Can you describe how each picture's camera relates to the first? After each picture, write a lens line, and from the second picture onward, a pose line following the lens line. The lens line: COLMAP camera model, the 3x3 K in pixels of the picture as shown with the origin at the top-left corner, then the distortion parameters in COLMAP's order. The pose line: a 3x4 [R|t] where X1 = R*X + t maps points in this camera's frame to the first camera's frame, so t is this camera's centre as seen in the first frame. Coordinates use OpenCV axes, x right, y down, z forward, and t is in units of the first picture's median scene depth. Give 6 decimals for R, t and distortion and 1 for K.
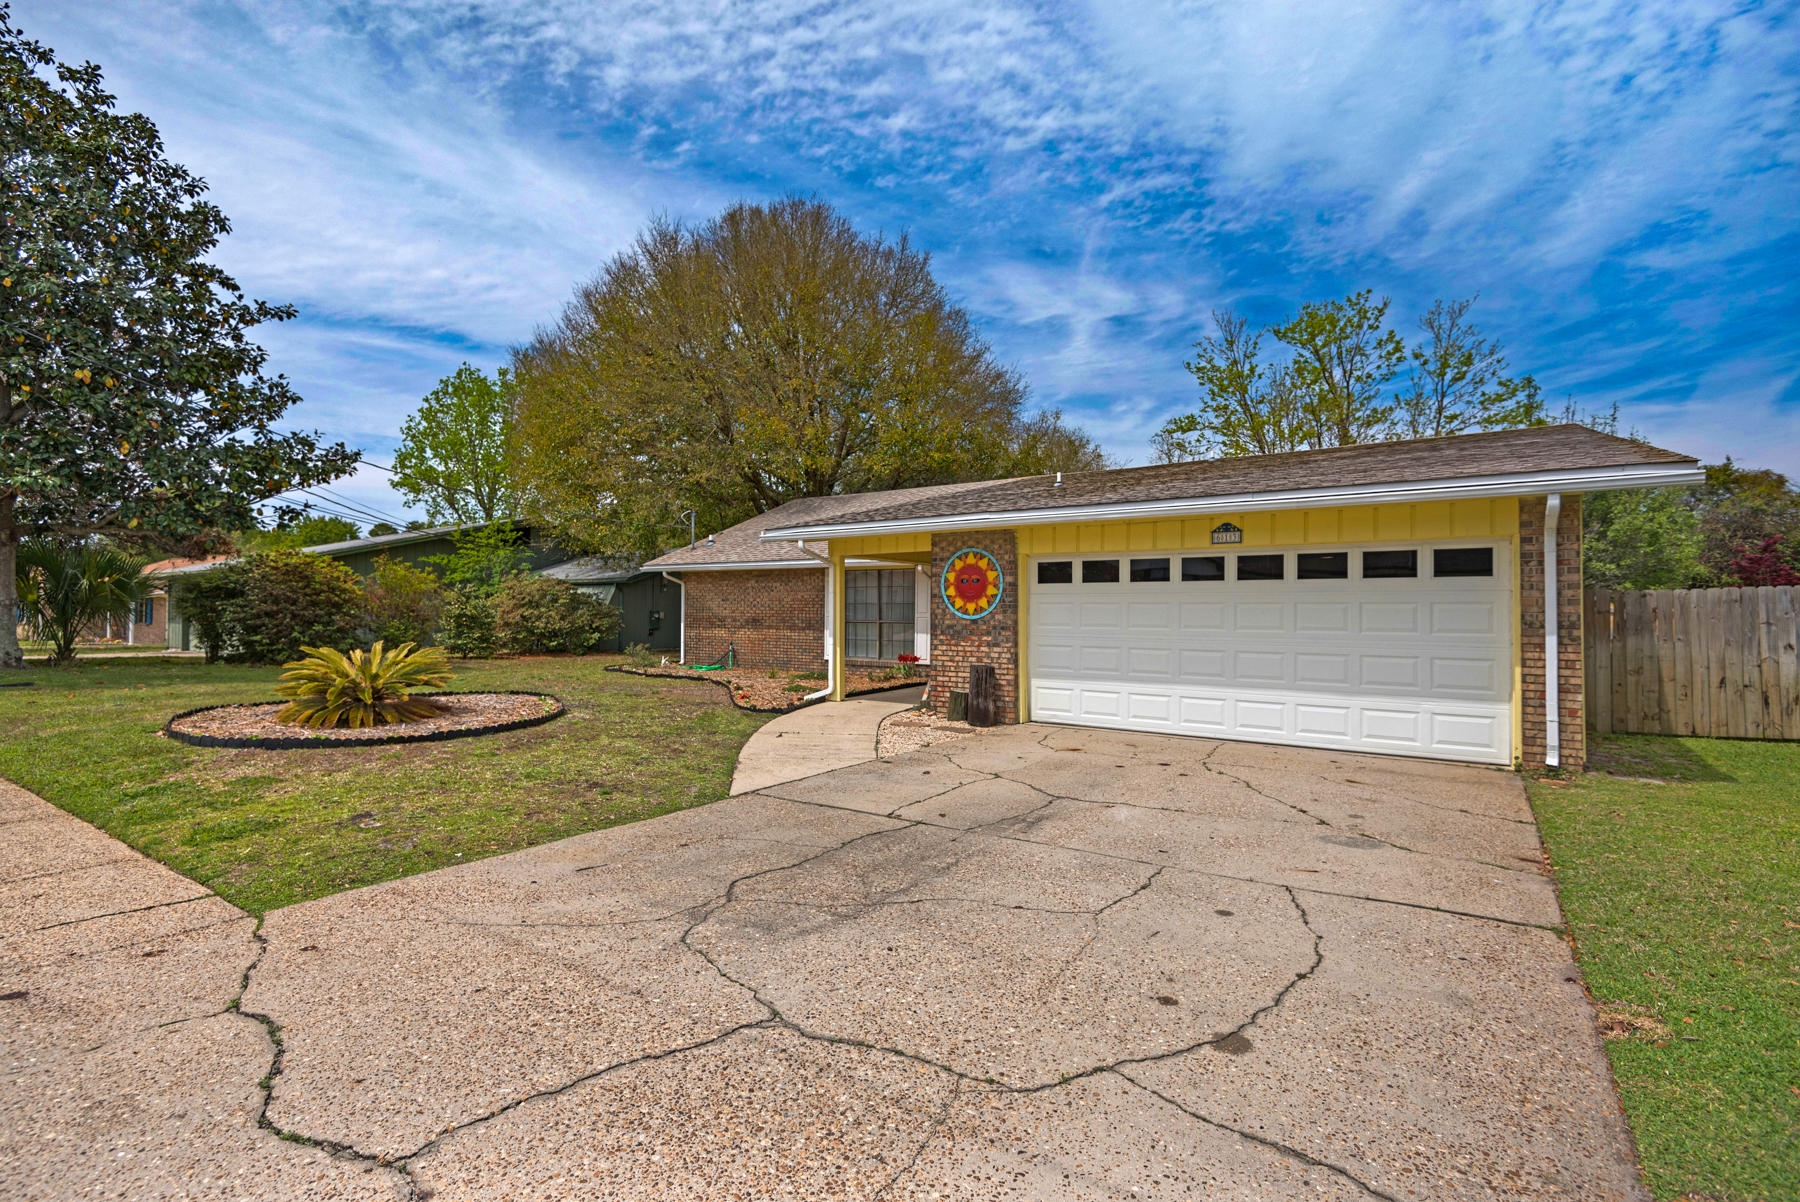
lens RADIAL K [[864.2, 0, 887.2], [0, 864.2, 611.2], [0, 0, 1]] dist [0.032244, -0.021670]
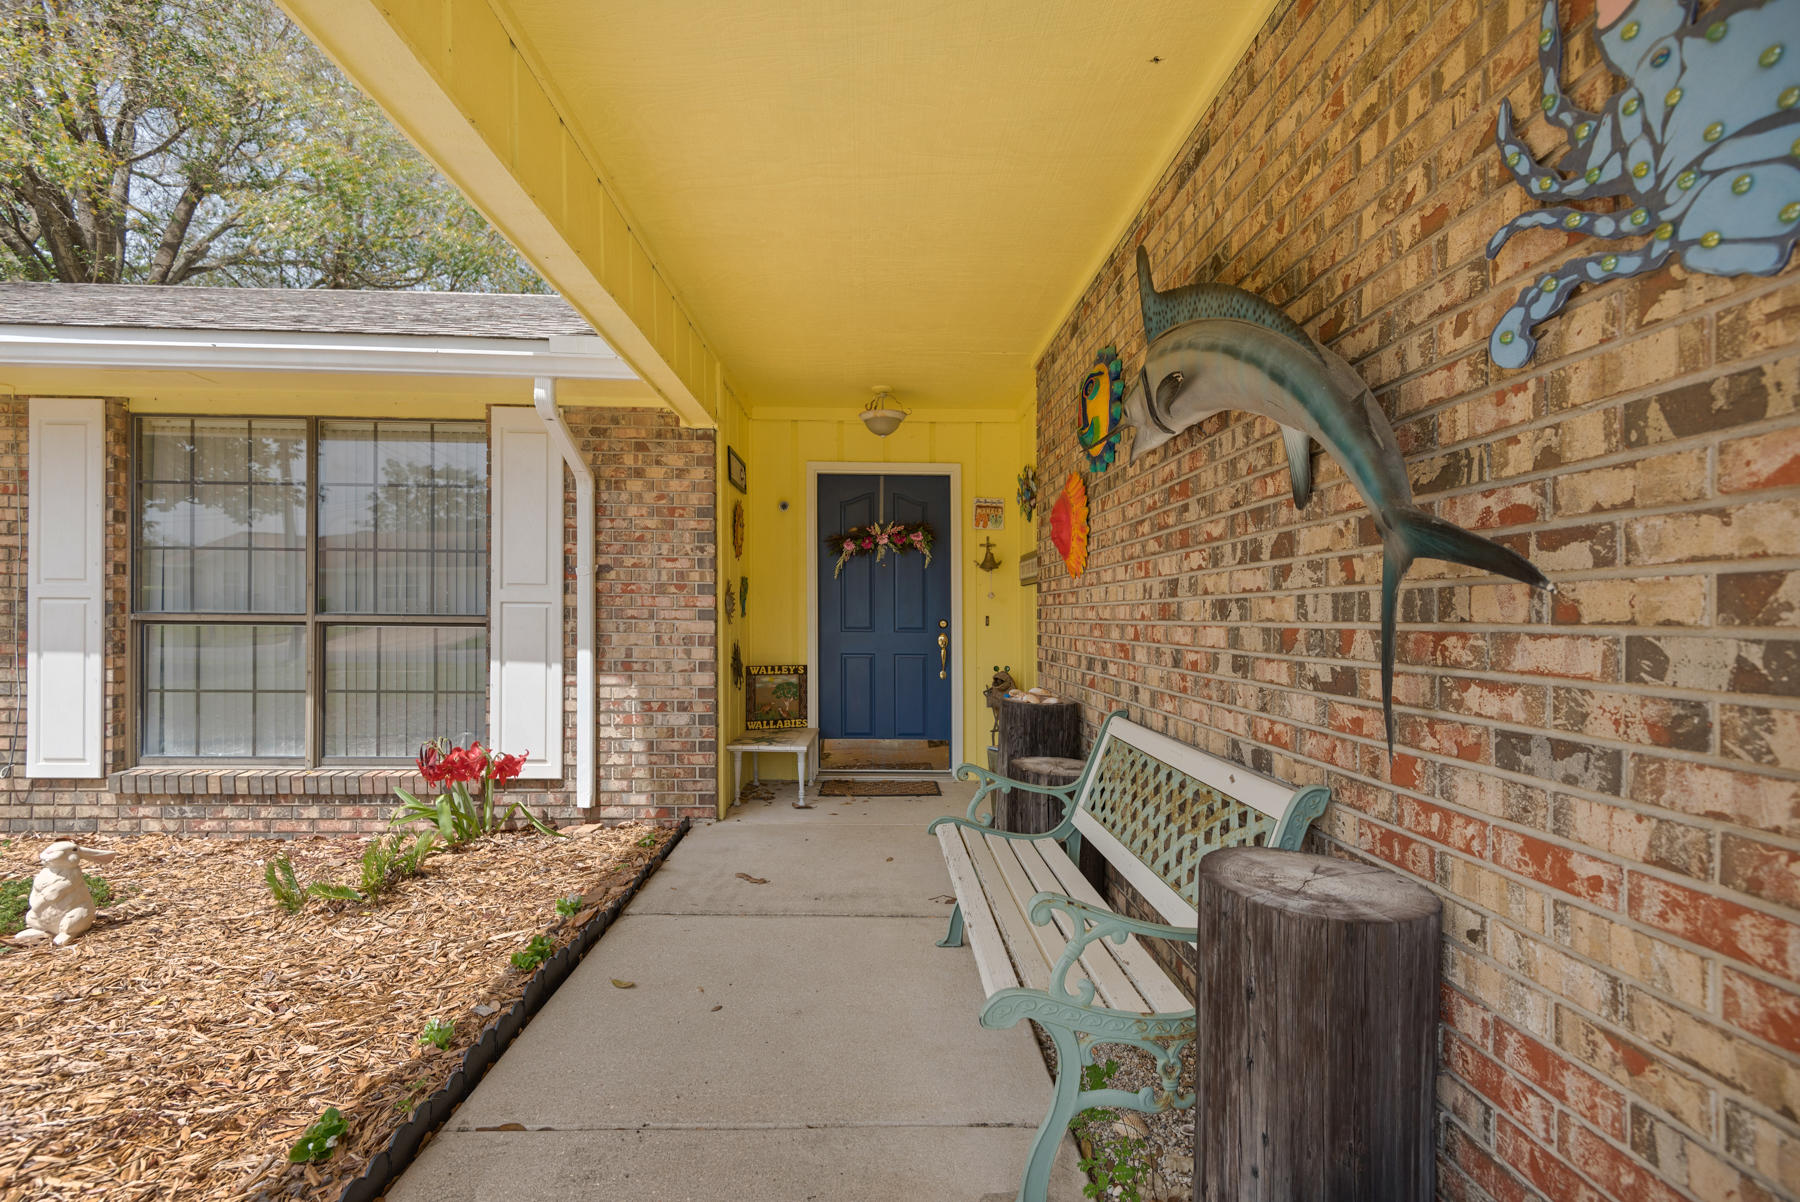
lens RADIAL K [[831.9, 0, 903.0], [0, 831.9, 619.9], [0, 0, 1]] dist [0.029862, -0.015395]
pose [[0.802132, -0.001609, 0.597145, -0.018226], [-0.004741, 0.999948, 0.009062, 0.009202], [-0.597128, -0.010100, 0.802082, 0.692473]]
